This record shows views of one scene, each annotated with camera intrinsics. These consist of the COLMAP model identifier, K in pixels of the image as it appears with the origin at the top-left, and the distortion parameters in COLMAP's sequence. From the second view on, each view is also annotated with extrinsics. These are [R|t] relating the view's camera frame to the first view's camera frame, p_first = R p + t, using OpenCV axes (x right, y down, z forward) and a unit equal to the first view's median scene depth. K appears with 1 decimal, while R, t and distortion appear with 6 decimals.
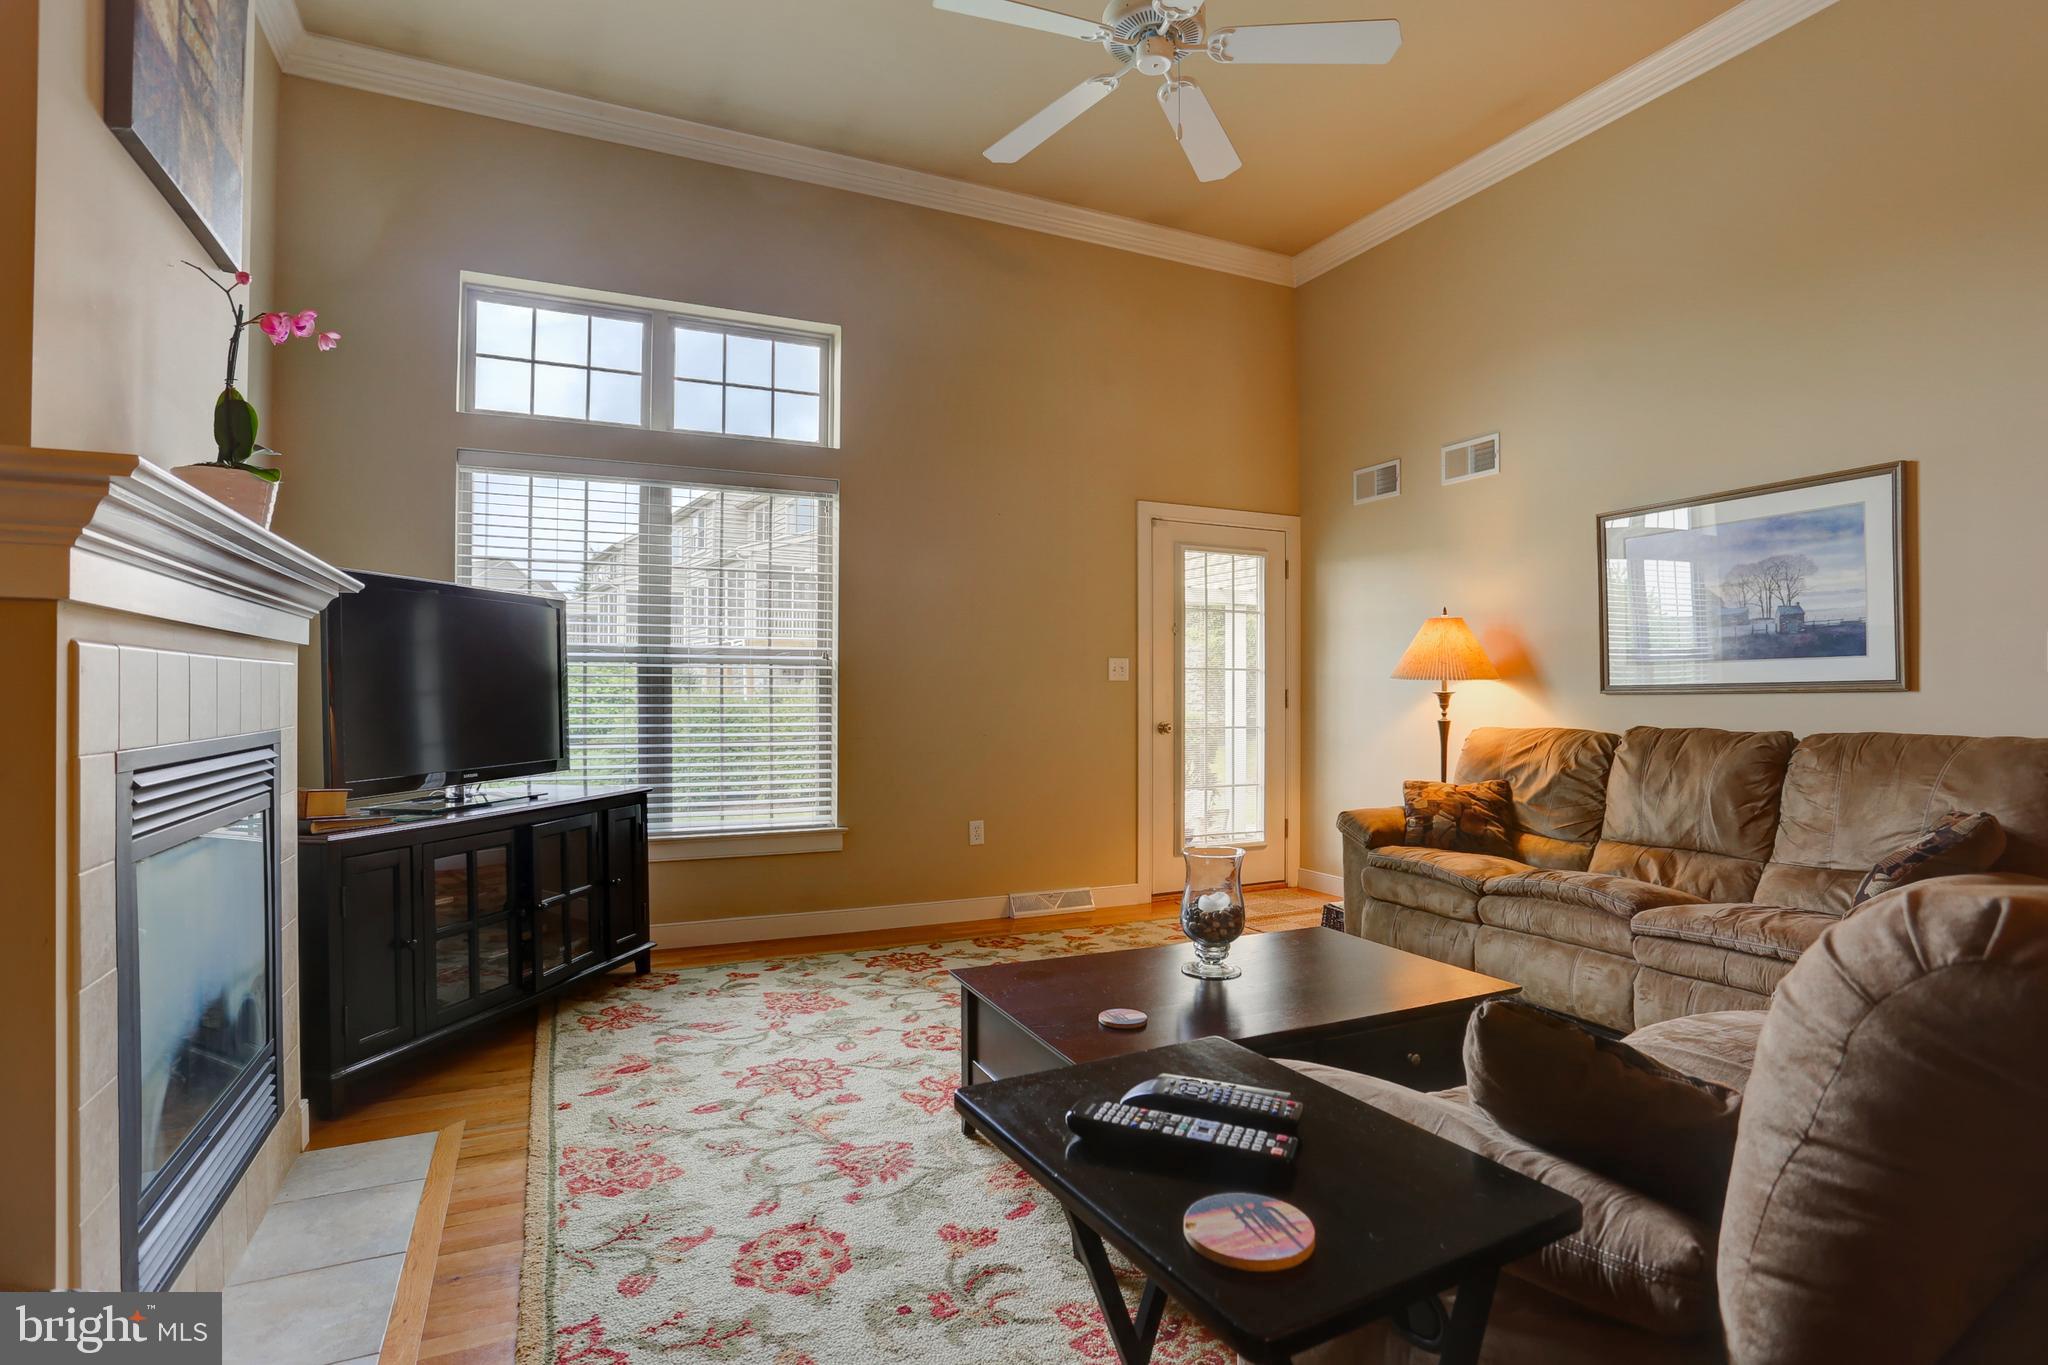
lens RADIAL K [[1009.3, 0, 1005.8], [0, 1009.3, 699.6], [0, 0, 1]] dist [-0.070582, 0.029438]
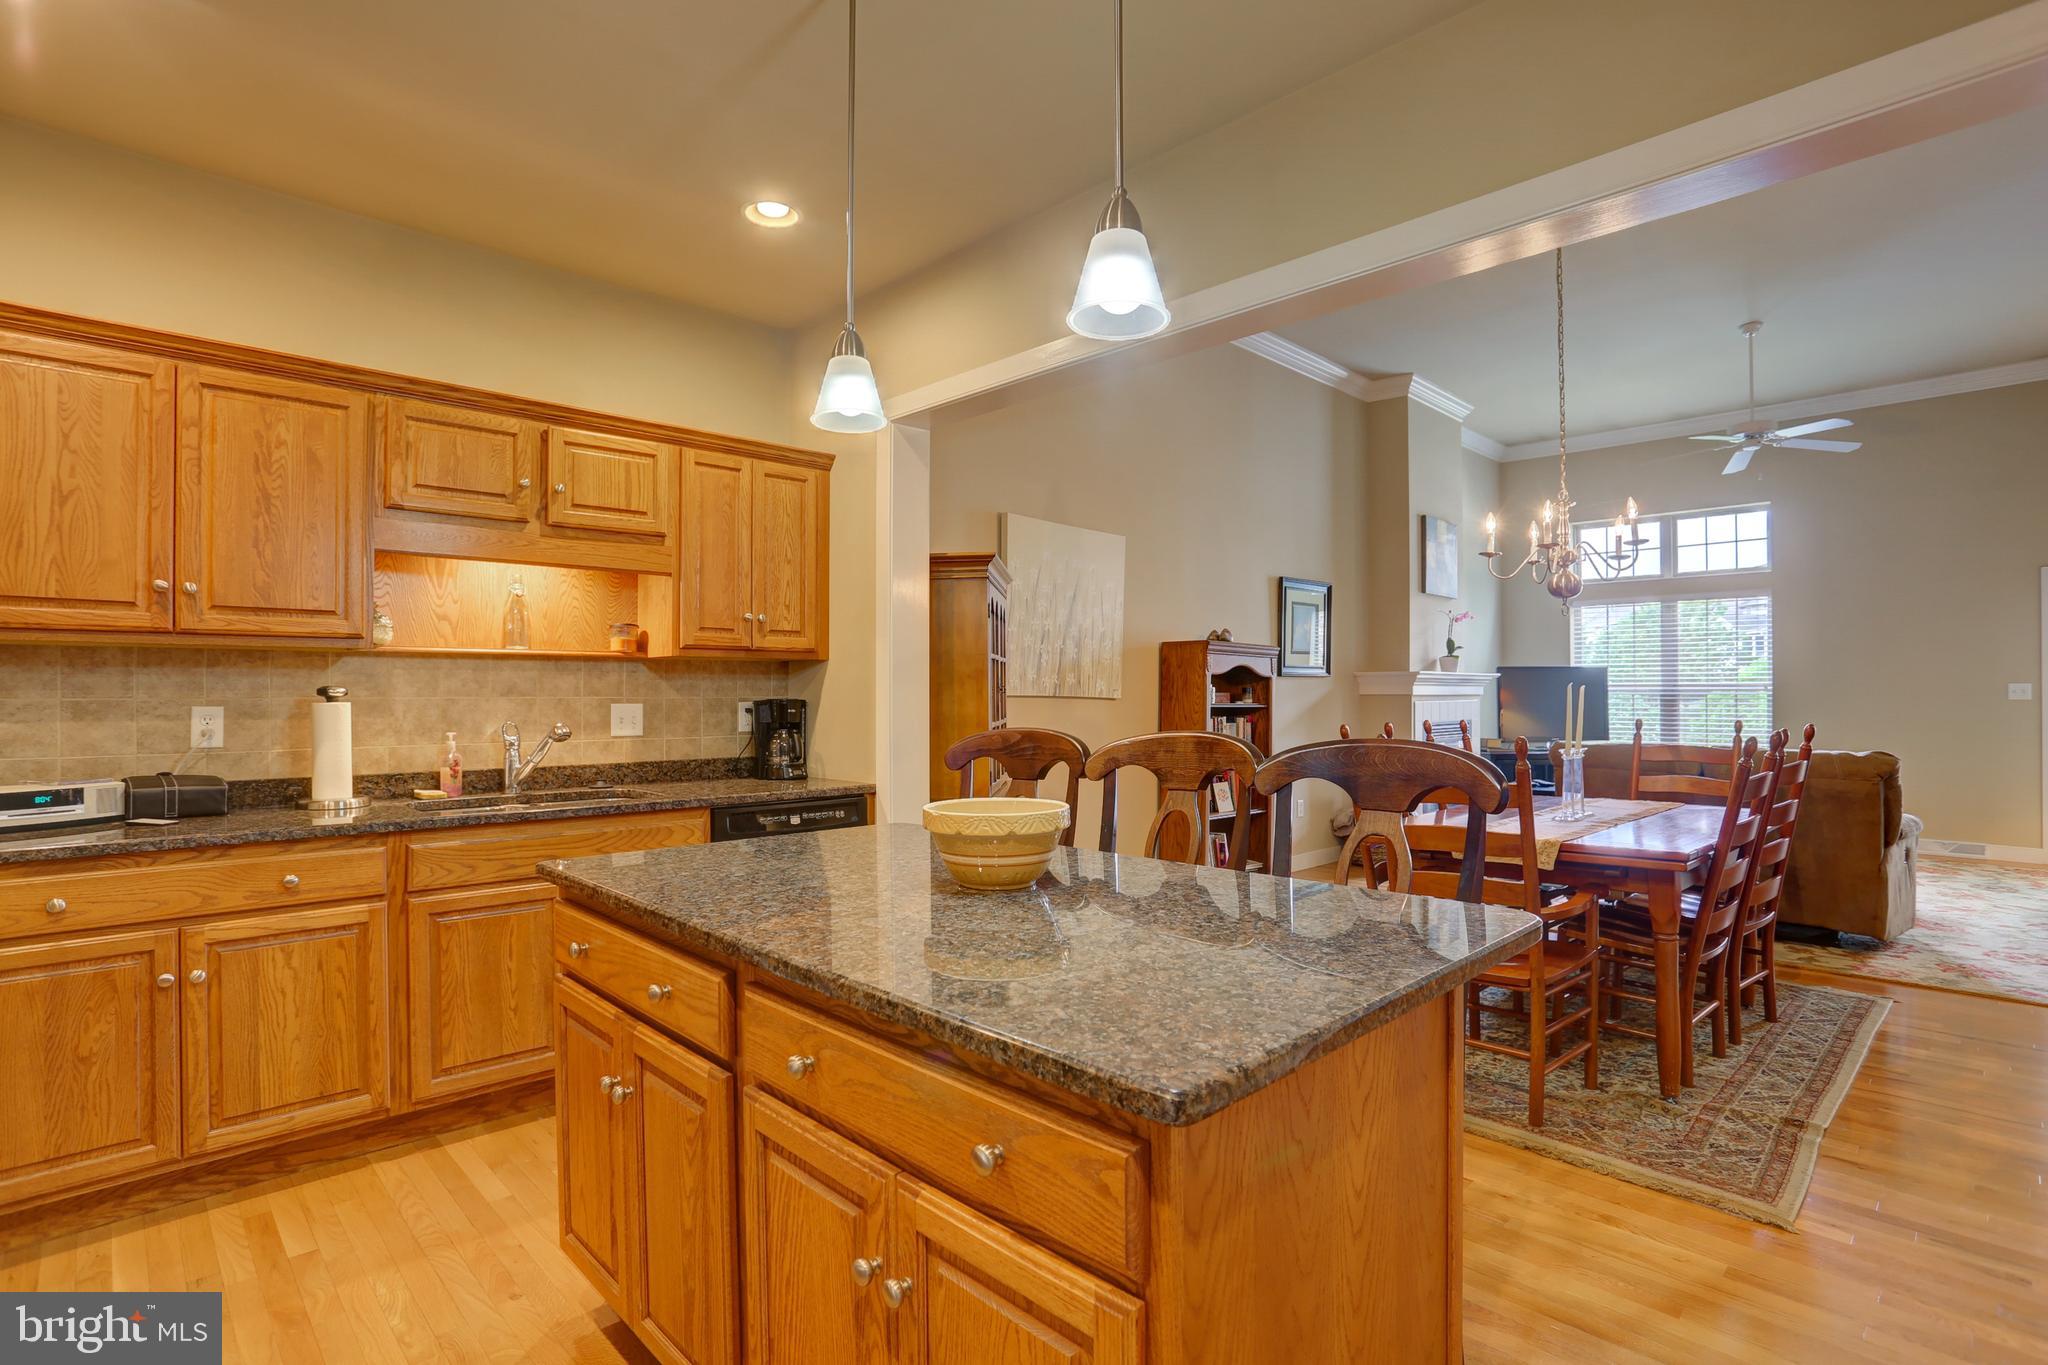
lens RADIAL K [[1009.3, 0, 1019.5], [0, 1009.3, 685.4], [0, 0, 1]] dist [-0.070582, 0.029438]
pose [[0.343723, -0.009340, -0.939025, 1.112621], [-0.005133, 0.999917, -0.011824, -0.020117], [0.939057, 0.008884, 0.343646, -0.949064]]
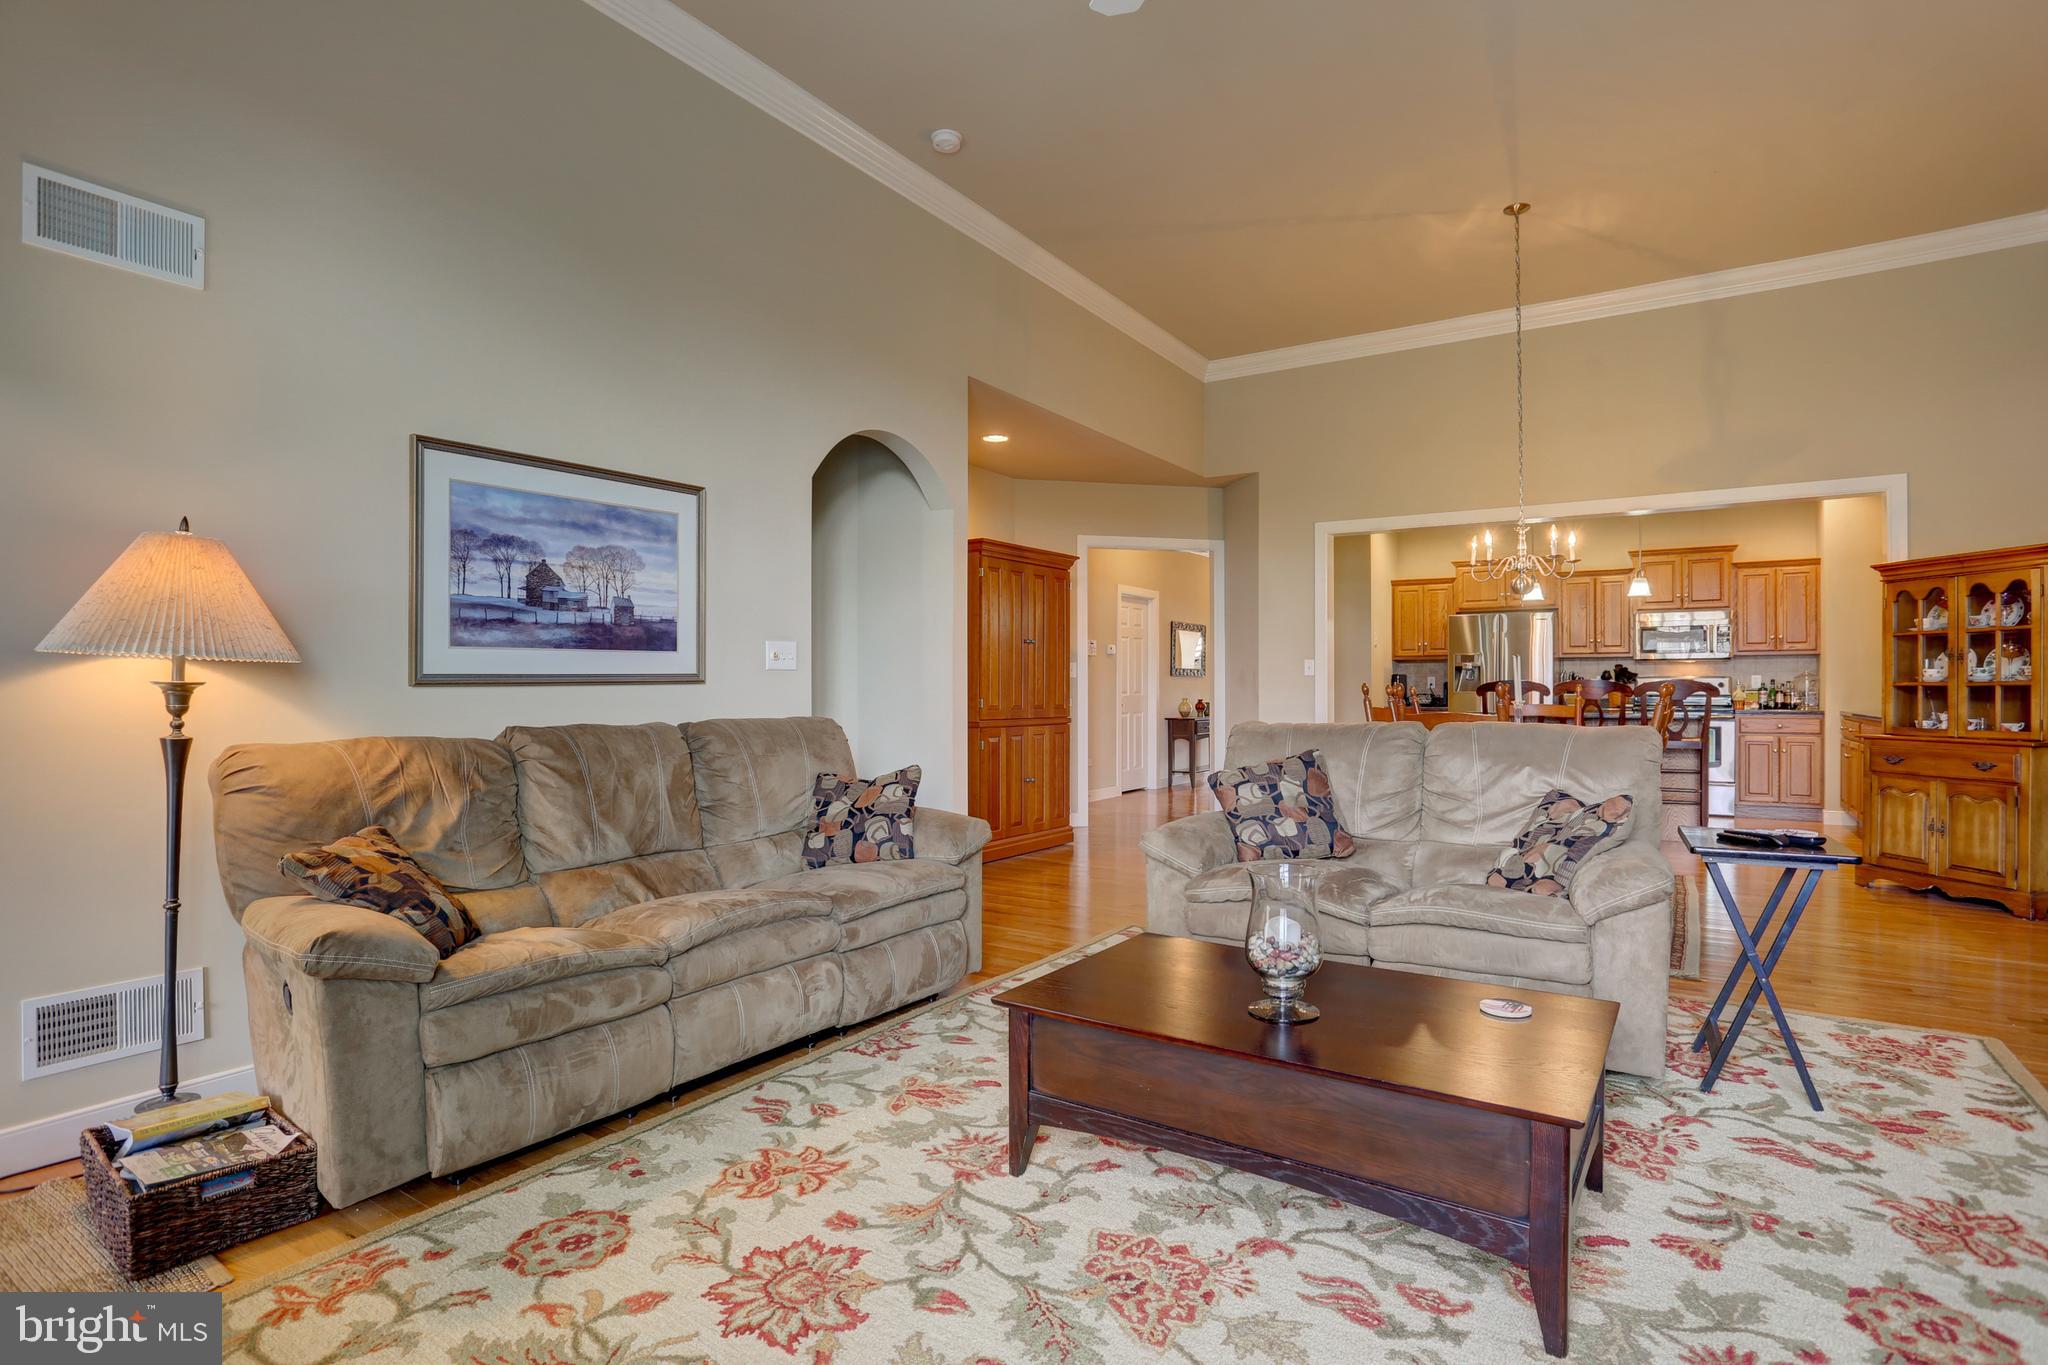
lens RADIAL K [[1009.3, 0, 1036.0], [0, 1009.3, 680.9], [0, 0, 1]] dist [-0.070582, 0.029438]
pose [[-0.543844, 0.006996, 0.839157, -0.227828], [0.008542, 0.999960, -0.002801, -0.003337], [-0.839143, 0.005645, -0.543882, 0.955235]]
